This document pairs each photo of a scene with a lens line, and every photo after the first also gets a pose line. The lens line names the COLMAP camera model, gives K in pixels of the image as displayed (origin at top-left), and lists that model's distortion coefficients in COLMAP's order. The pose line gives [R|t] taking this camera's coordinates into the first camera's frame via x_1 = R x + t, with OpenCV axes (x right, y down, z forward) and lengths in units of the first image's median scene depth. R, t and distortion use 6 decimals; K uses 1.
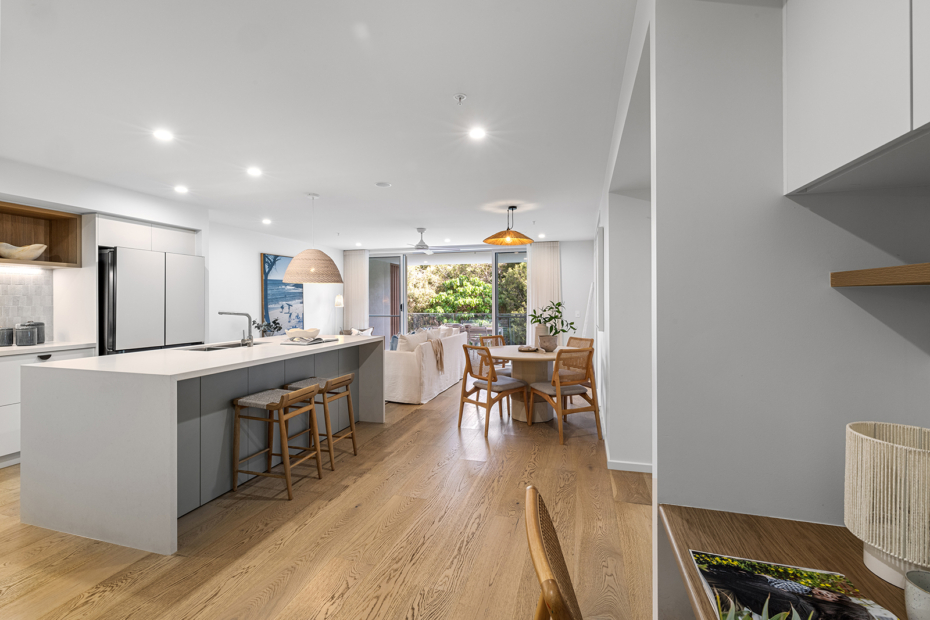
lens RADIAL K [[406.1, 0, 463.3], [0, 406.1, 301.2], [0, 0, 1]] dist [-0.001001, -0.000188]
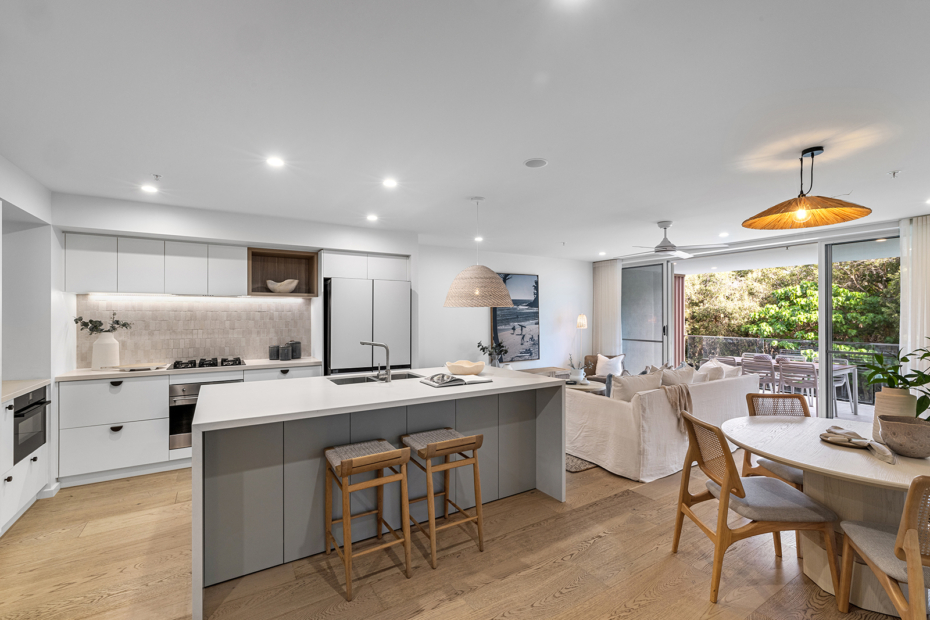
lens RADIAL K [[402.3, 0, 462.3], [0, 402.3, 315.5], [0, 0, 1]] dist [-0.002021, -0.000045]
pose [[0.741552, 0.002140, -0.670892, 0.095201], [-0.000576, 0.999997, 0.002553, -0.018547], [0.670895, -0.001507, 0.741551, 0.238832]]
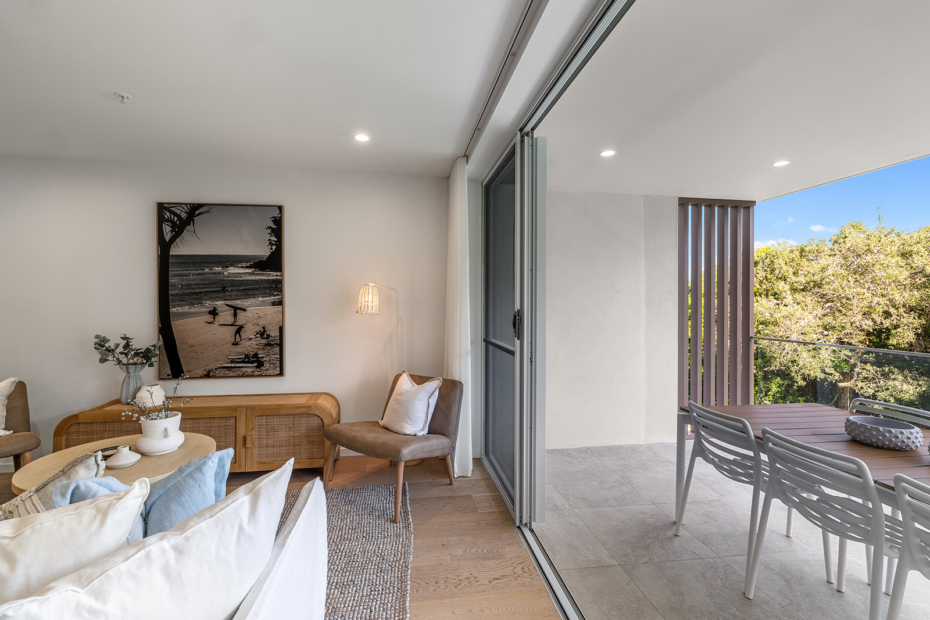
lens RADIAL K [[406.1, 0, 463.3], [0, 406.1, 301.2], [0, 0, 1]] dist [-0.001001, -0.000188]
pose [[0.422257, 0.004725, -0.906464, 0.111963], [-0.005585, 0.999981, 0.002611, -0.001166], [0.906459, 0.003960, 0.422276, 1.110276]]
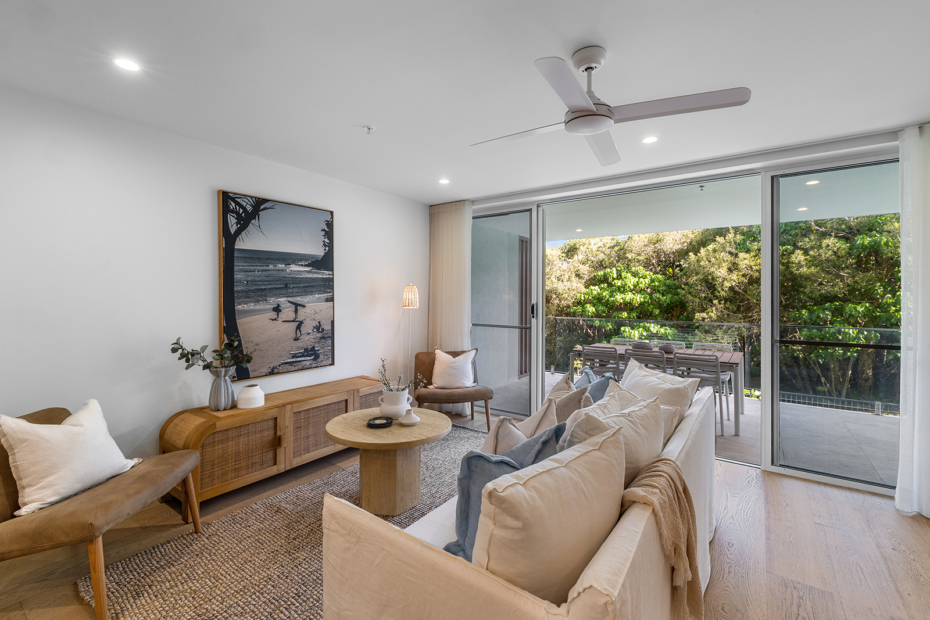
lens RADIAL K [[409.7, 0, 469.5], [0, 409.7, 295.5], [0, 0, 1]] dist [-0.001489, -0.000032]
pose [[0.945801, 0.005759, -0.324696, -0.081011], [-0.007131, 0.999970, -0.003033, -0.001434], [0.324669, 0.005184, 0.945813, 0.646914]]
